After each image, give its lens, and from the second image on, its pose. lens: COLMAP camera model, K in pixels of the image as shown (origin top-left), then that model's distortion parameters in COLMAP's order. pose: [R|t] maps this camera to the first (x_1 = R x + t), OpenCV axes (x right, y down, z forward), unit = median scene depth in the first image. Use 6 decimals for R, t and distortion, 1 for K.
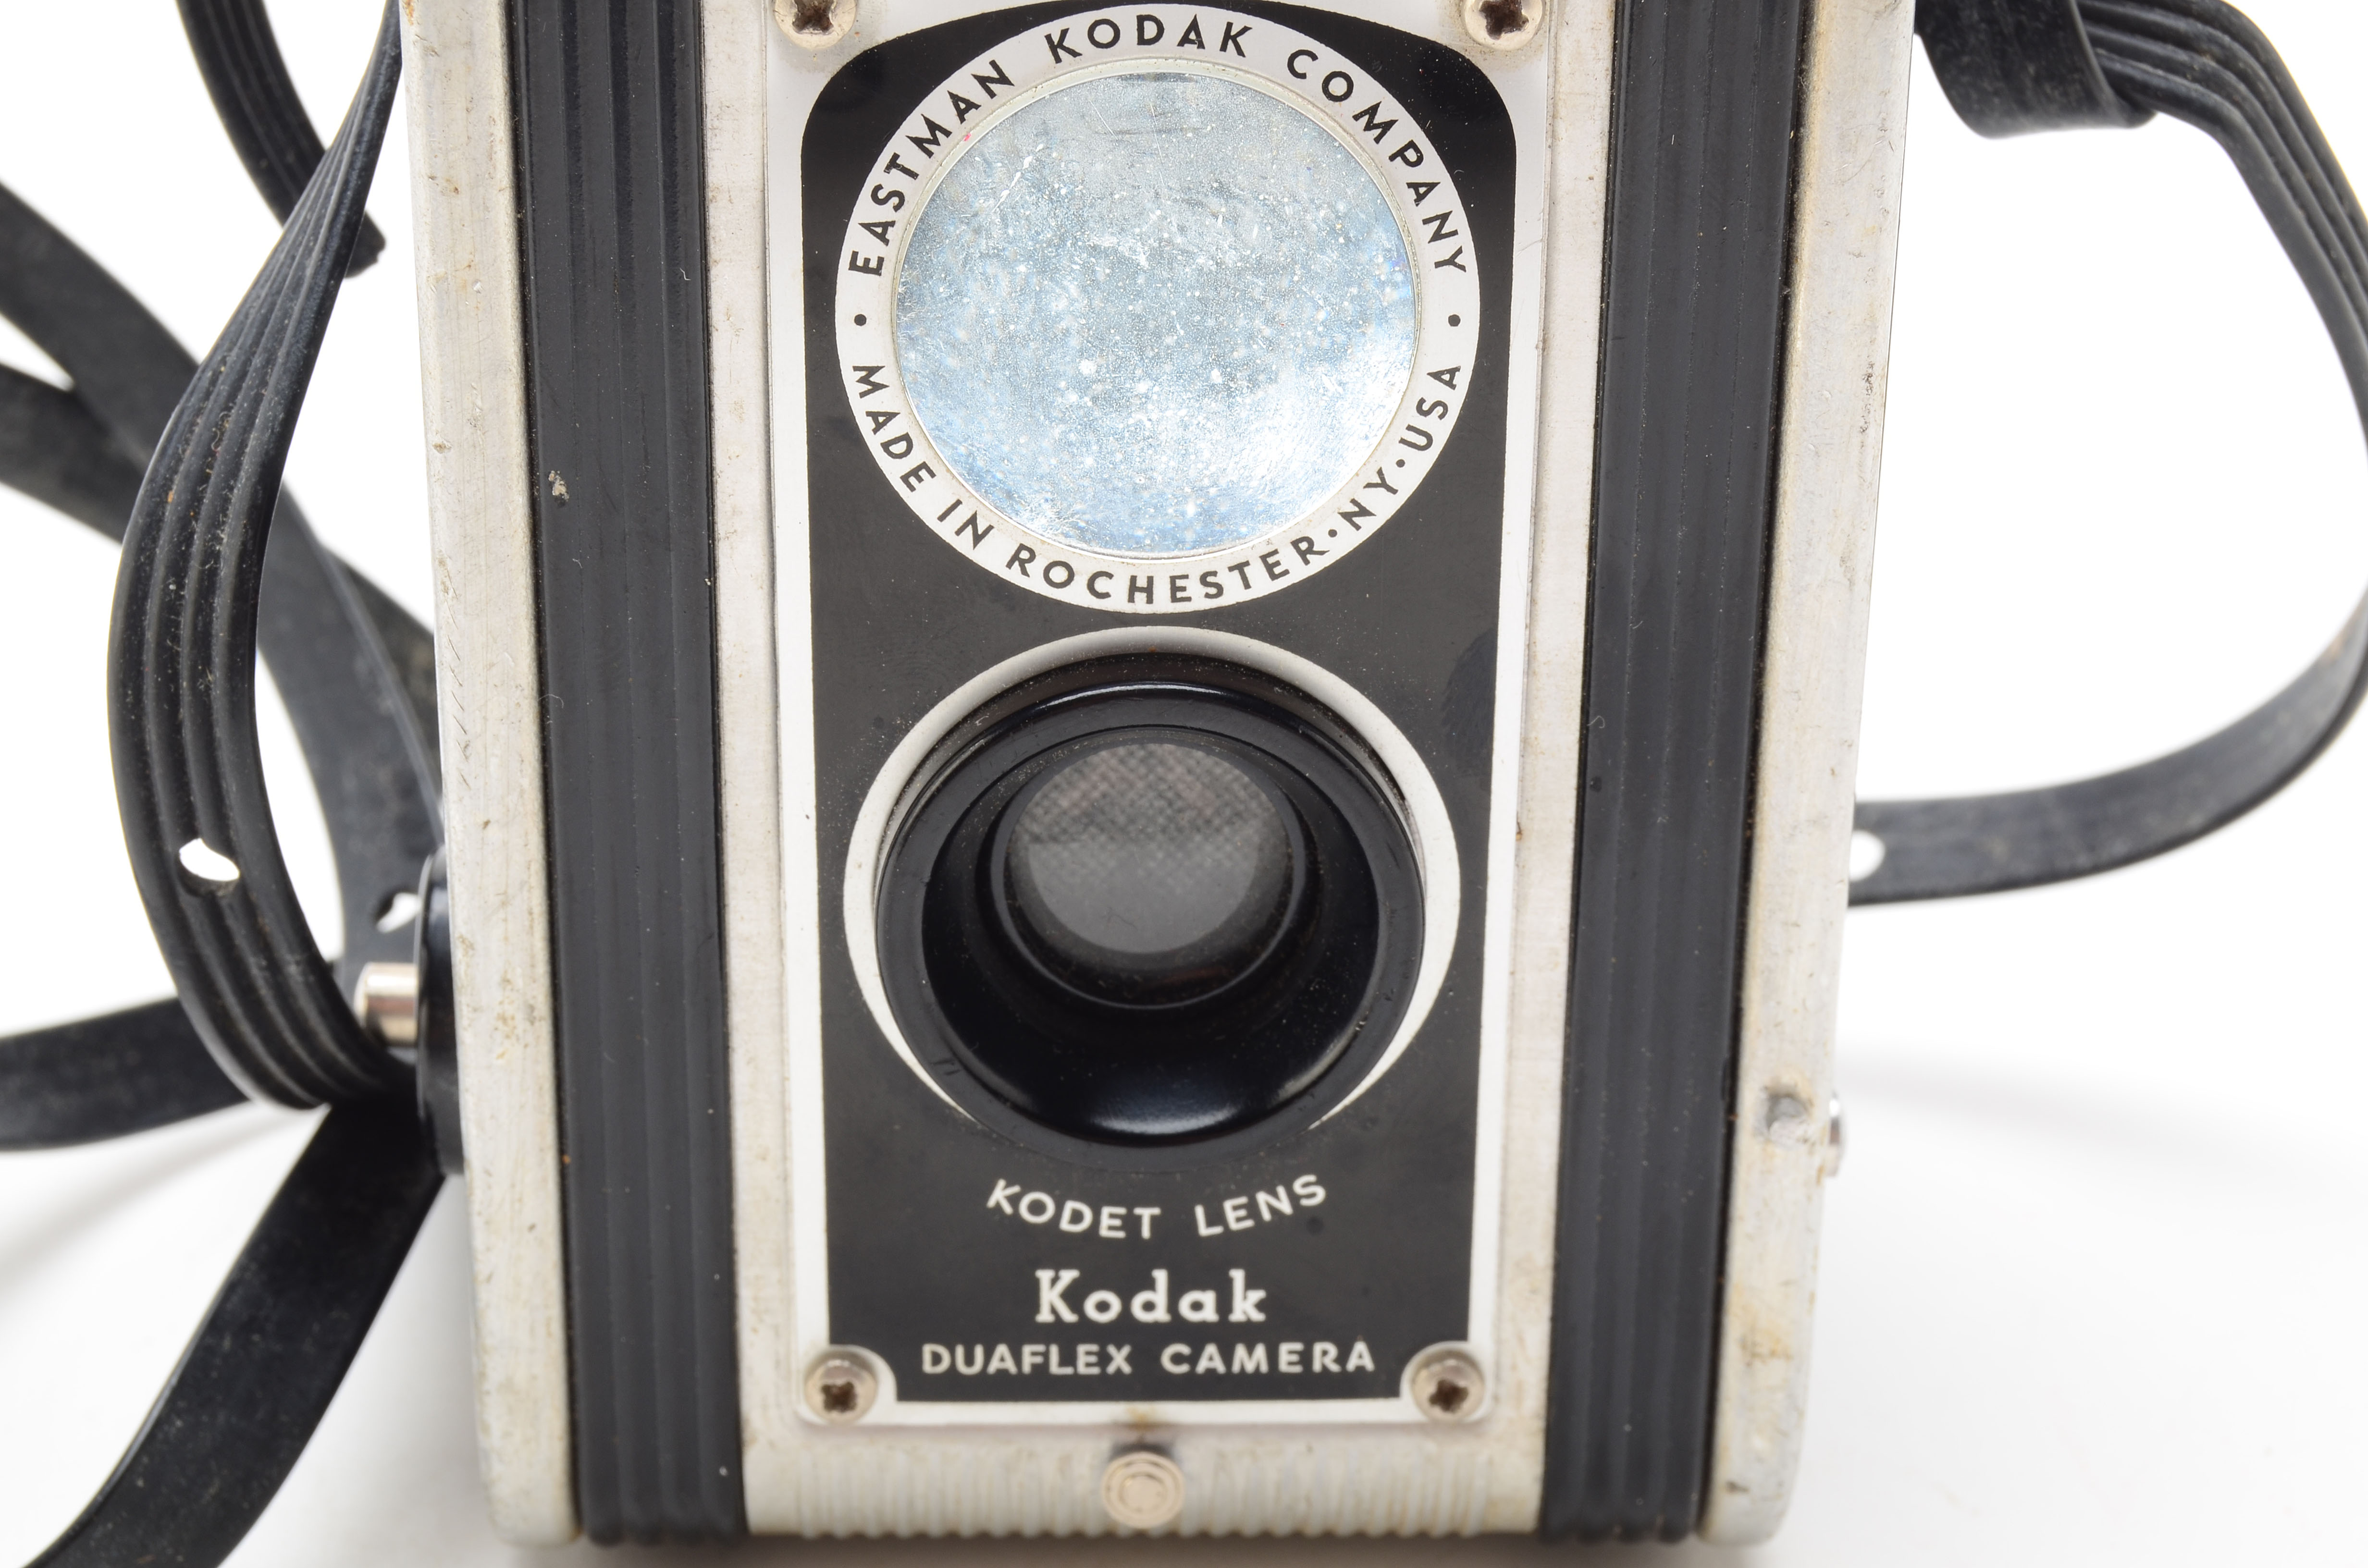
lens RADIAL K [[5494.0, 0, 1184.0], [0, 5494.0, 784.0], [0, 0, 1]] dist [-0.026166, -0.476675]
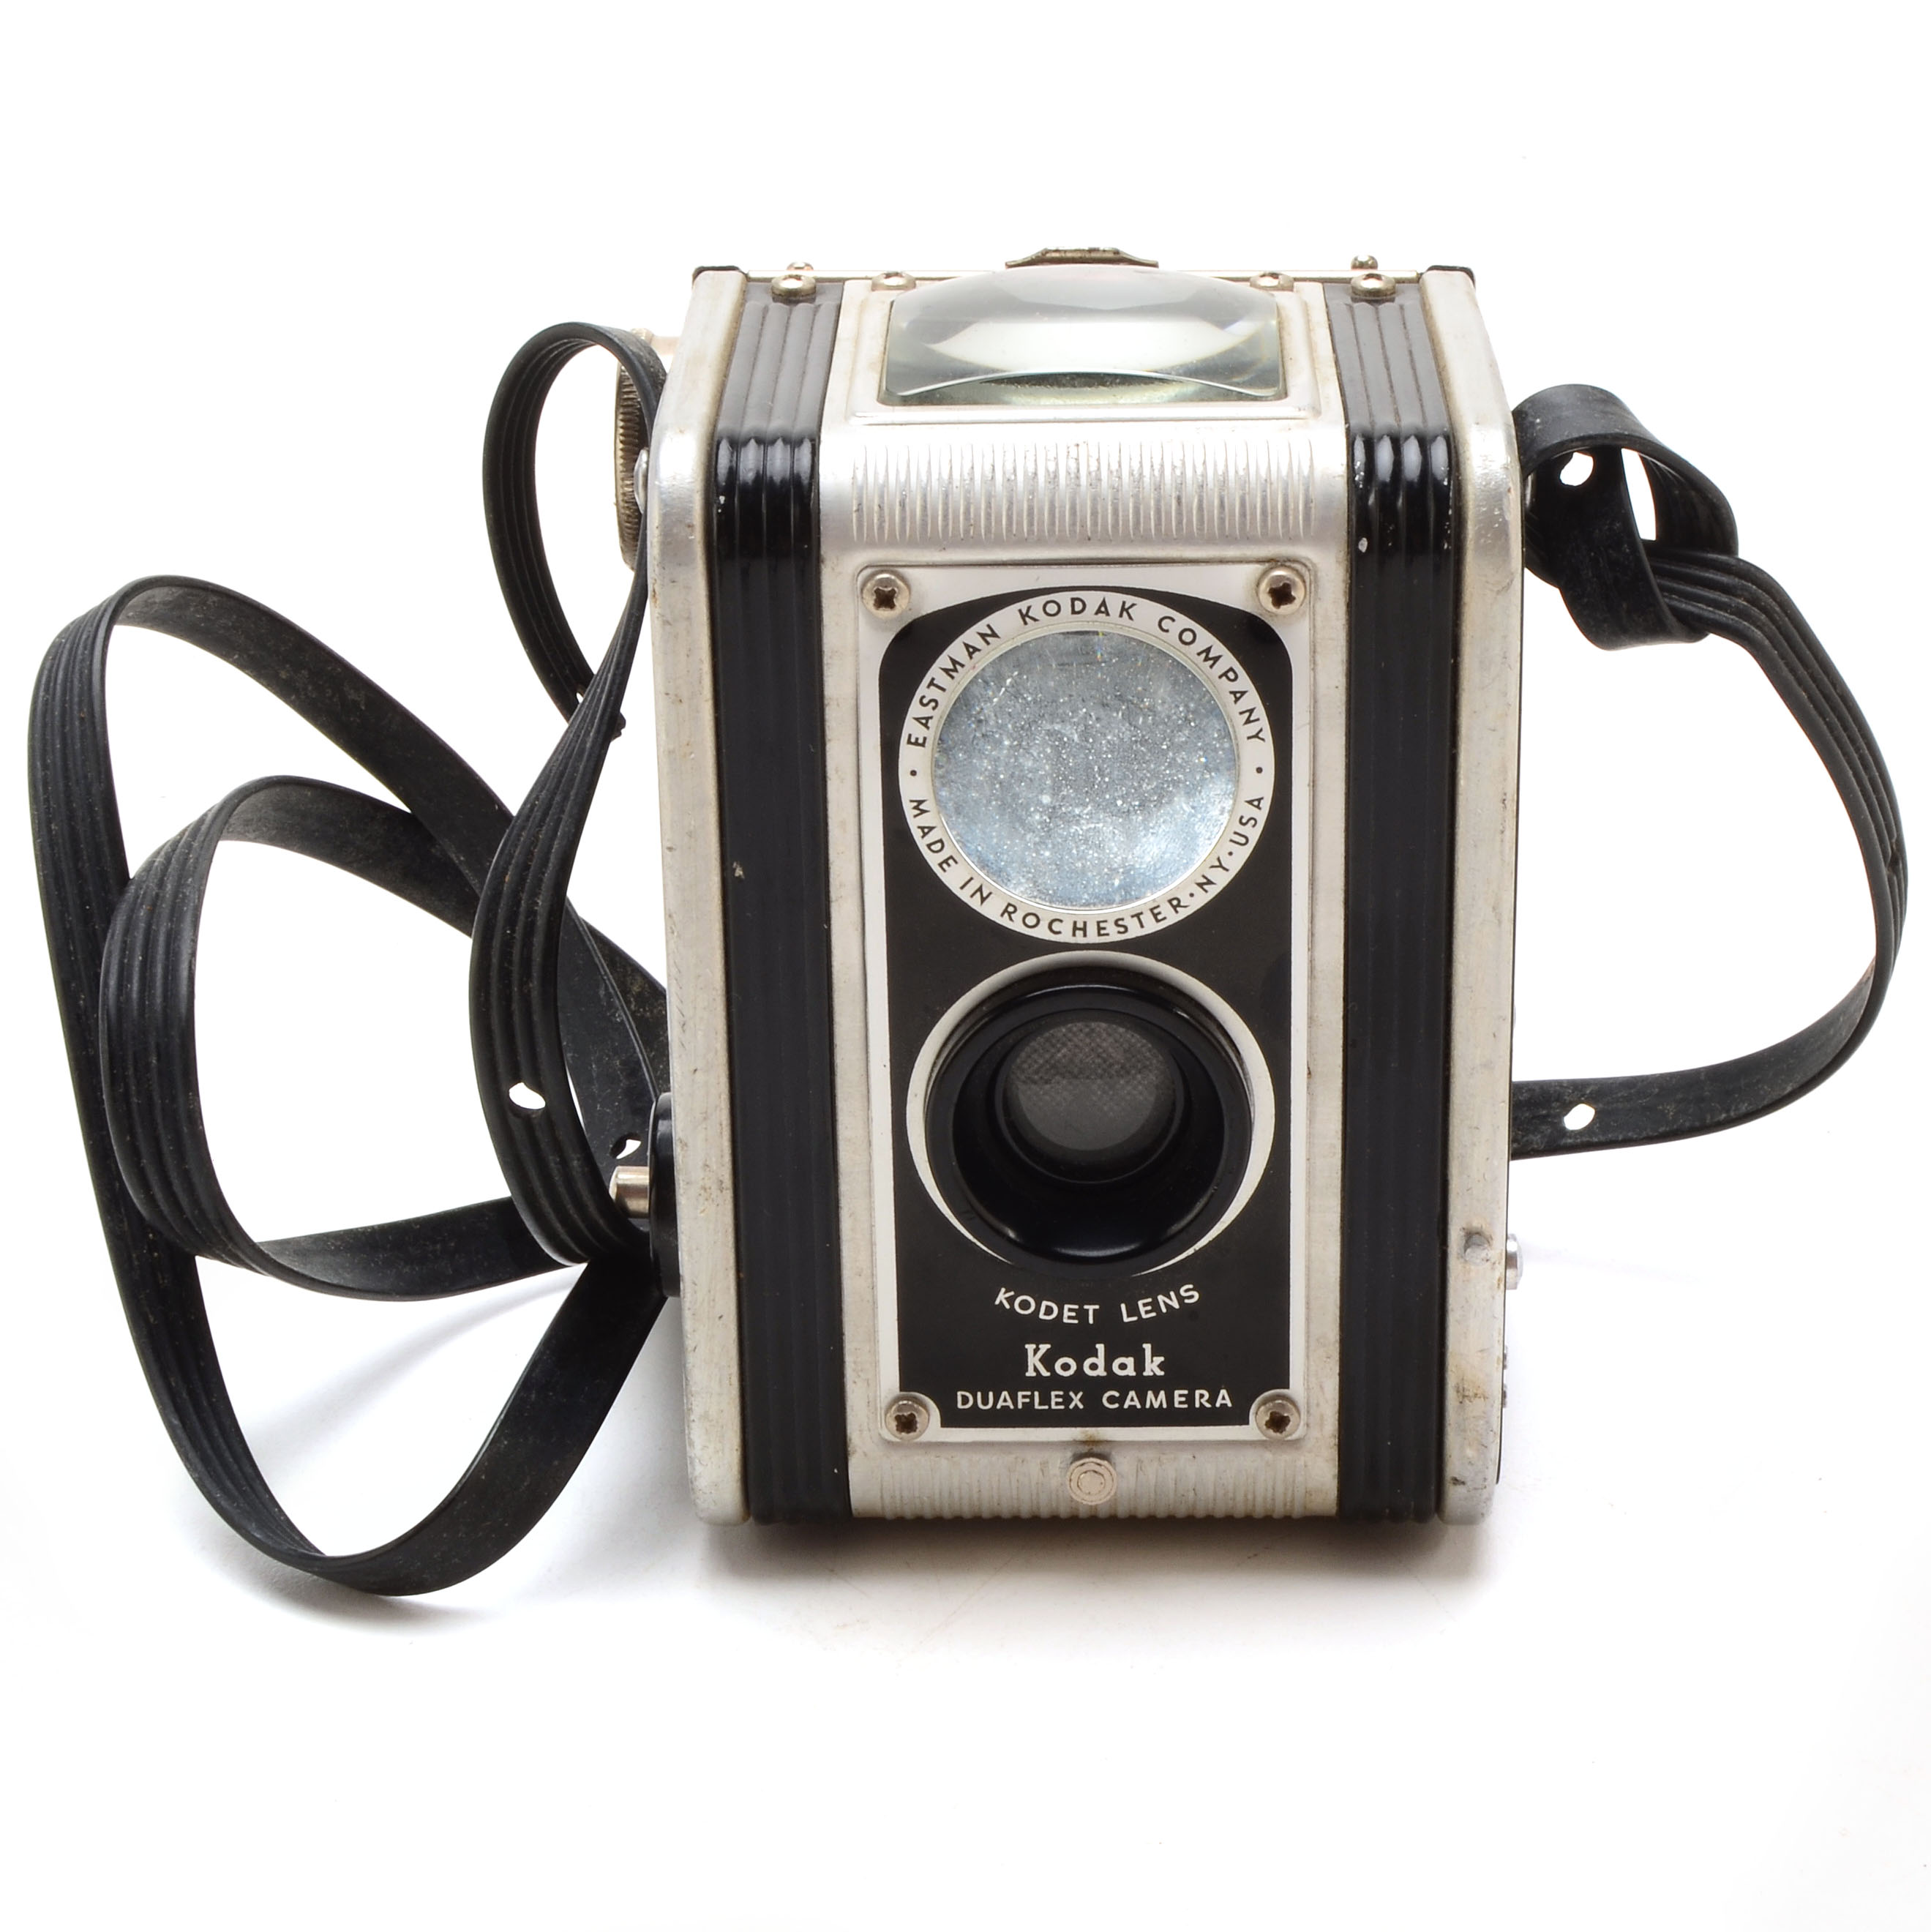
lens RADIAL K [[5203.6, 0, 965.5], [0, 5203.6, 966.0], [0, 0, 1]] dist [0.034601, 0.543157]
pose [[0.998388, -0.006814, -0.056345, 0.046020], [0.004756, 0.999319, -0.036591, 0.033655], [0.056556, 0.036264, 0.997741, -0.588306]]
